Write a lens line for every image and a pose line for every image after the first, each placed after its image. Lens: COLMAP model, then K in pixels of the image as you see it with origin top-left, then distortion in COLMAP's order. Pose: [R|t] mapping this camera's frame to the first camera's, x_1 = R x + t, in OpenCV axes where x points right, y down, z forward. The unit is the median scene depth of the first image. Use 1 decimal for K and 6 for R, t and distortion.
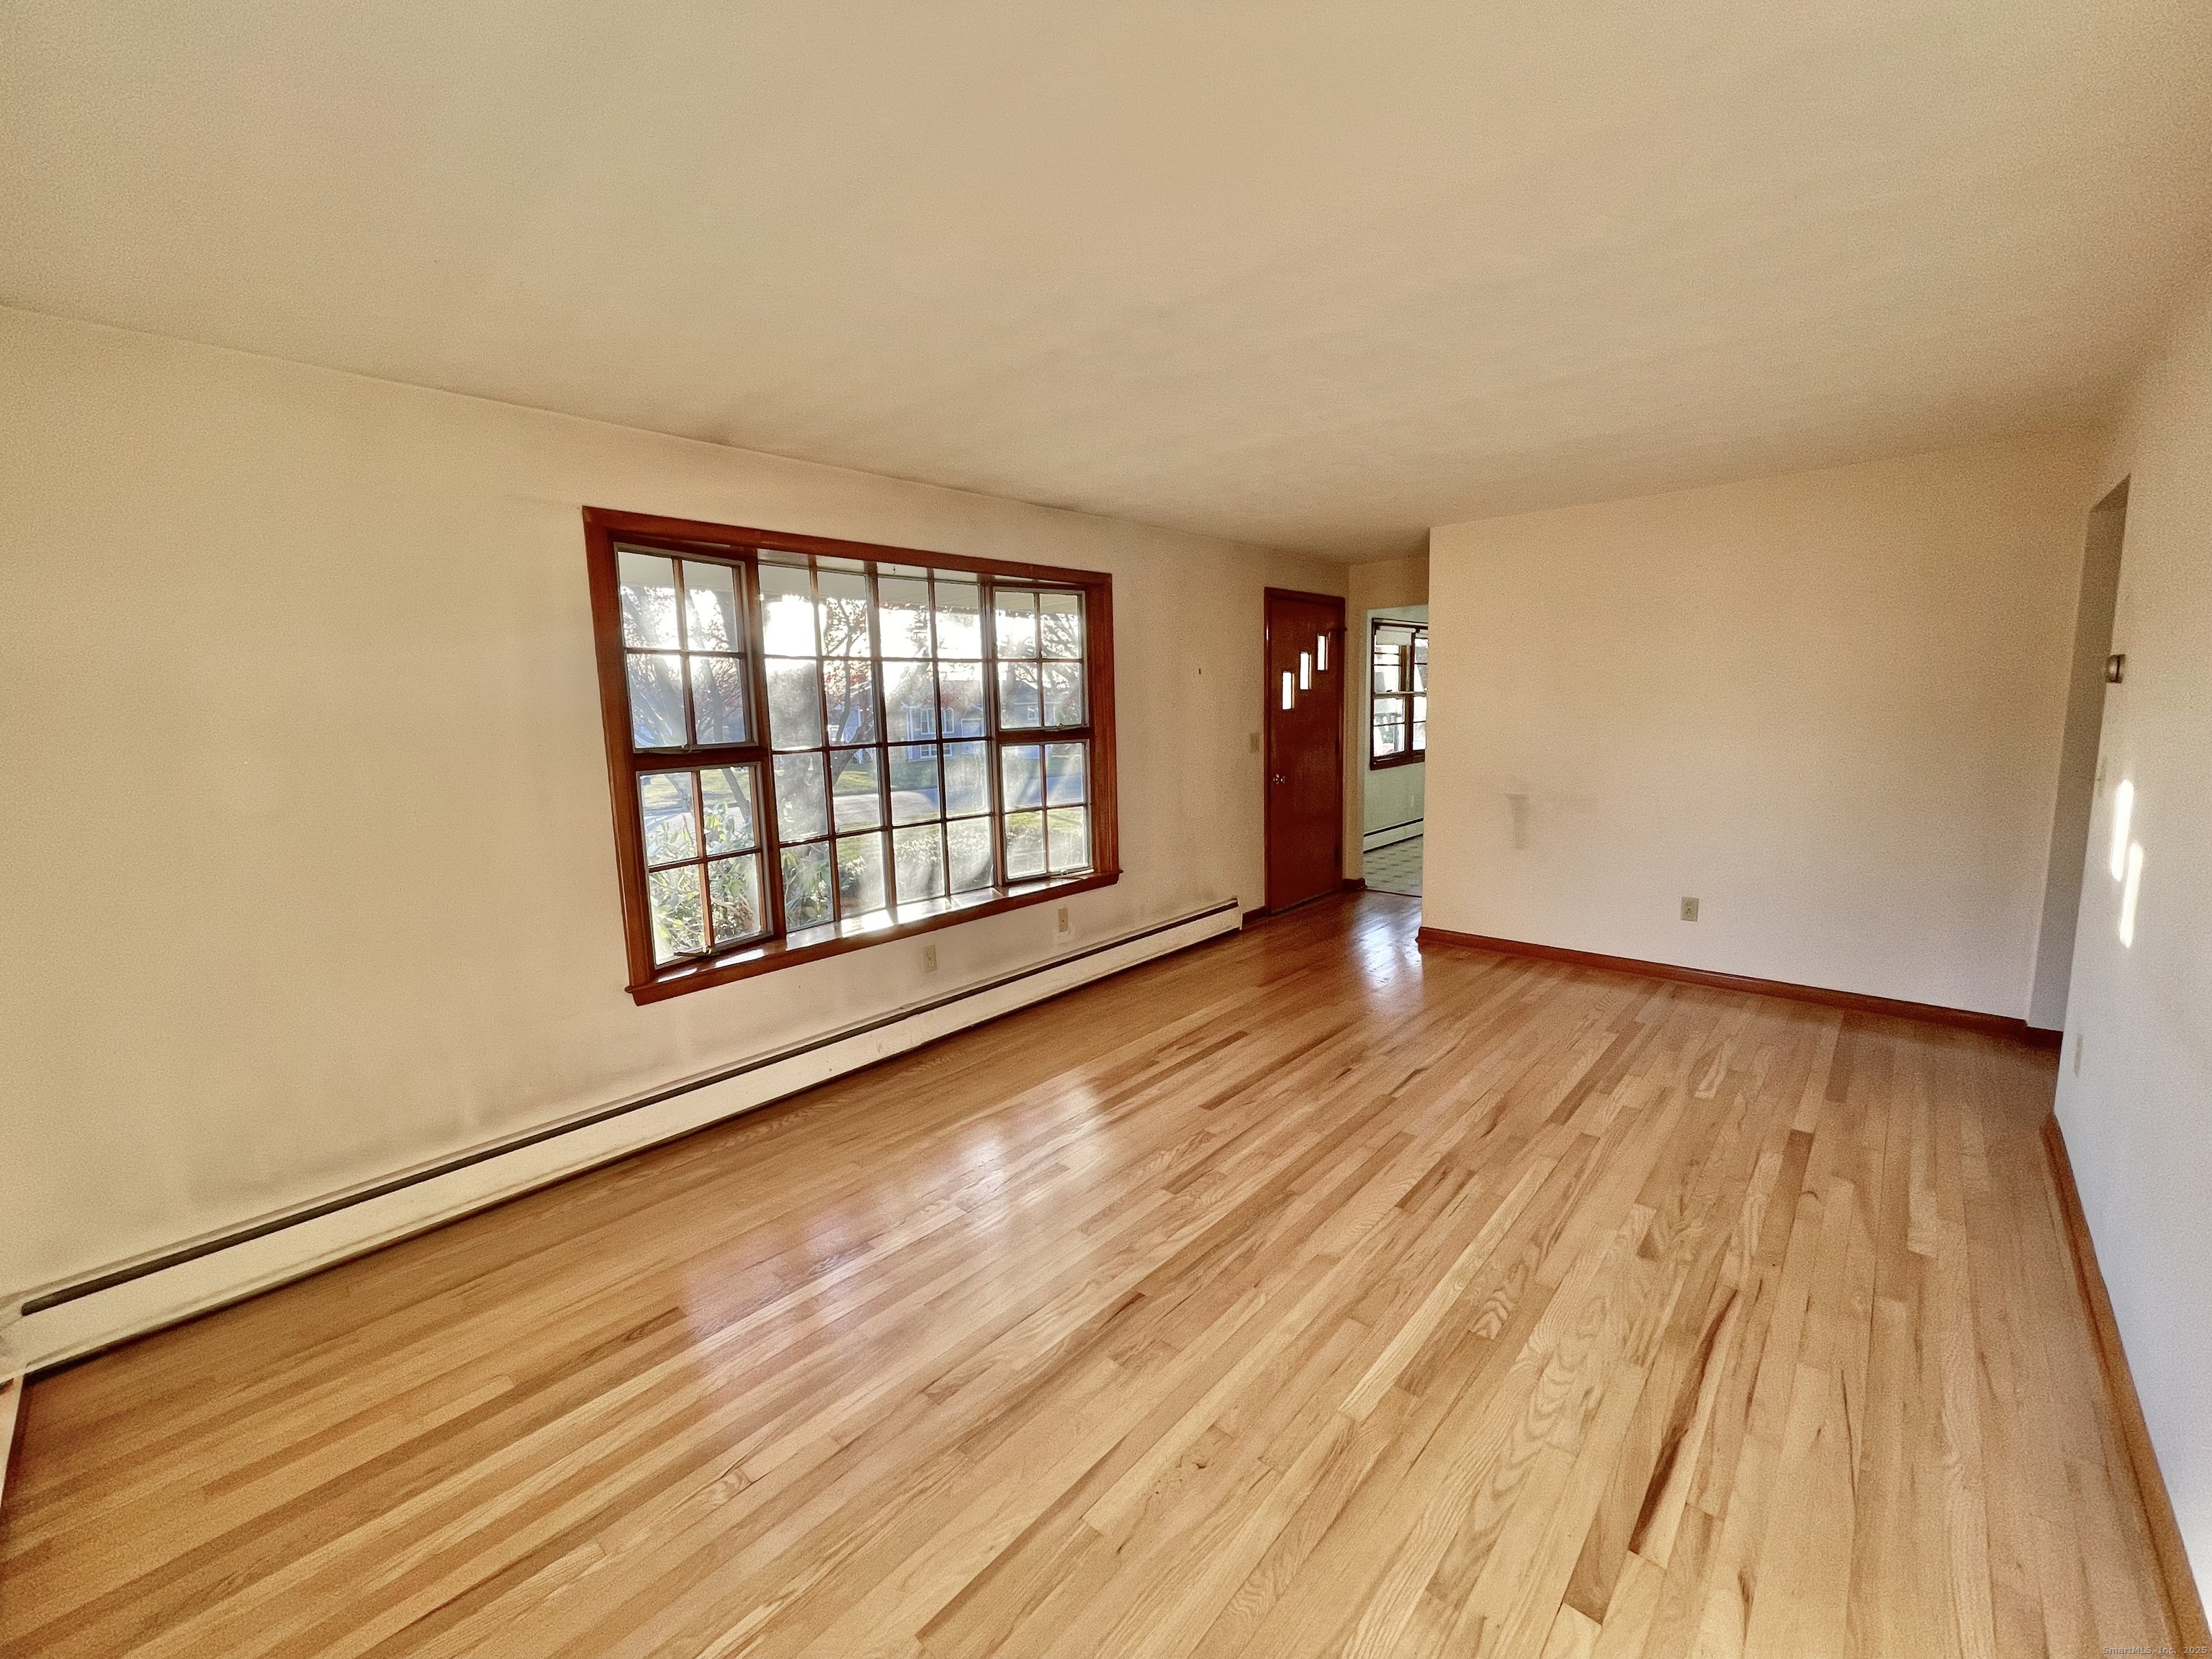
lens RADIAL K [[893.8, 0, 1108.8], [0, 893.8, 833.0], [0, 0, 1]] dist [-0.002962, 0.000158]
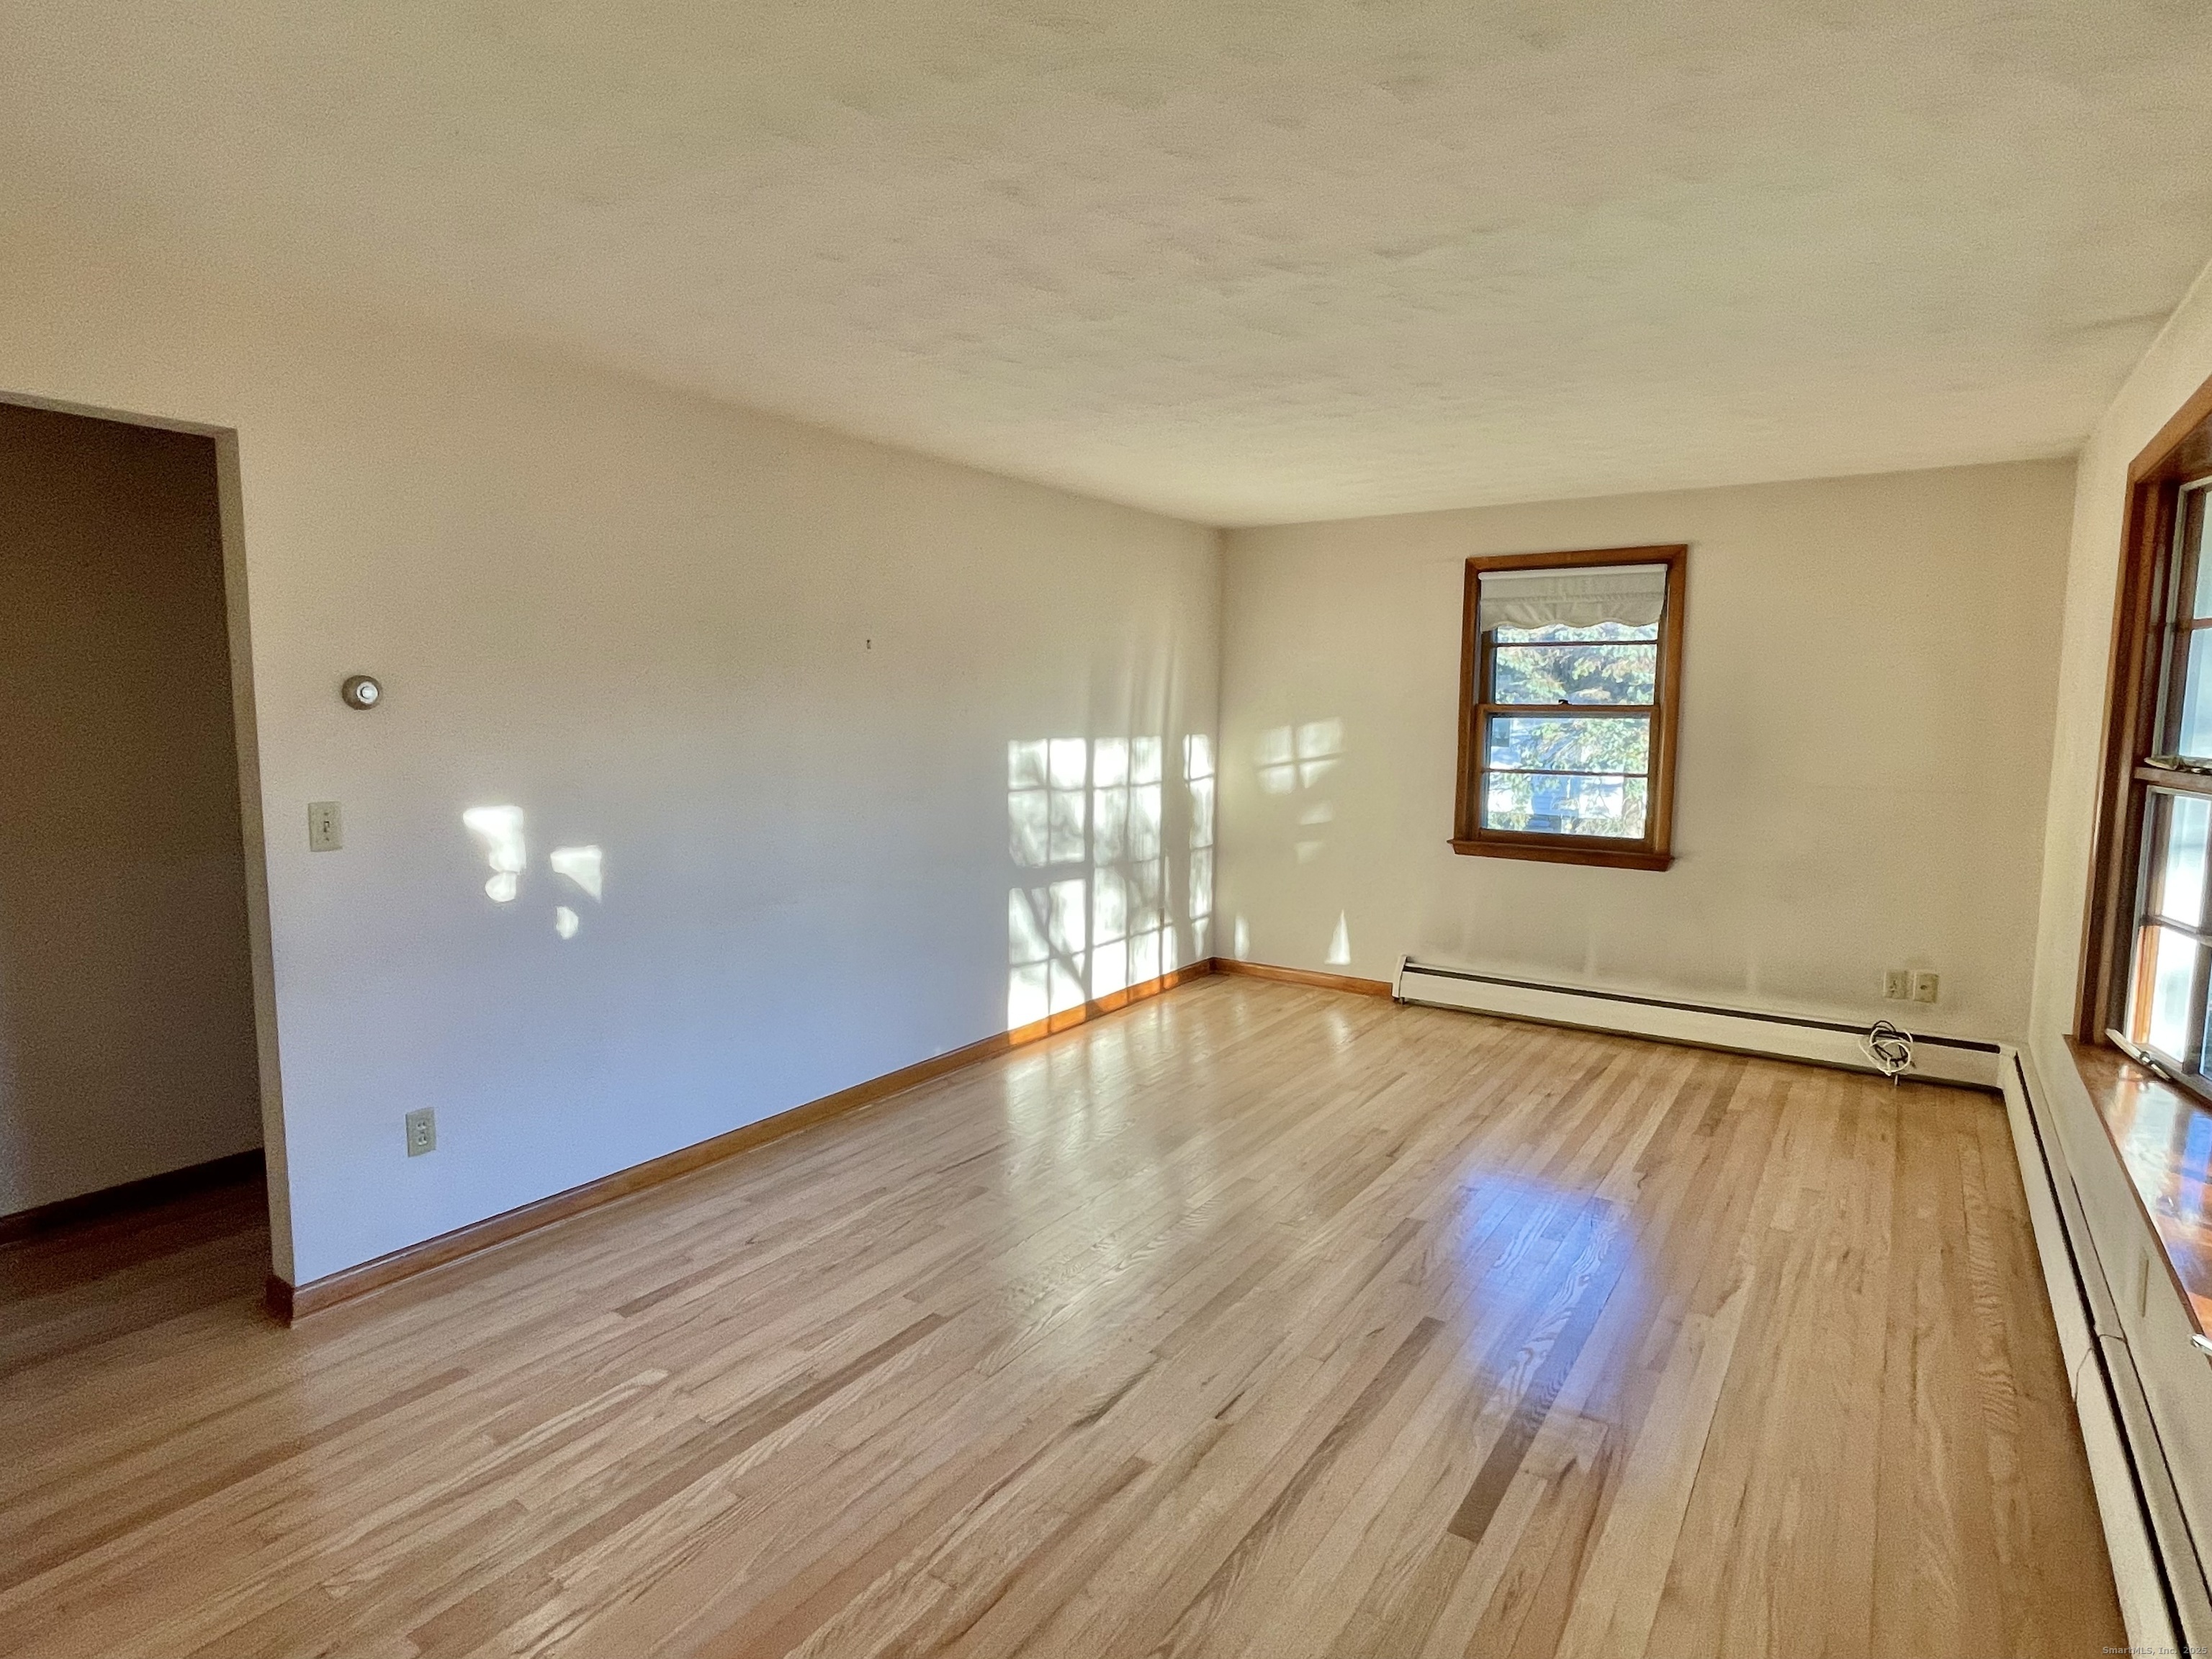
lens RADIAL K [[1069.1, 0, 1102.6], [0, 1069.1, 816.7], [0, 0, 1]] dist [-0.032604, -0.000847]
pose [[-0.993118, 0.035252, -0.111690, 0.623178], [0.005416, 0.966429, 0.256875, -0.374818], [0.116996, 0.254502, -0.959969, 2.368309]]
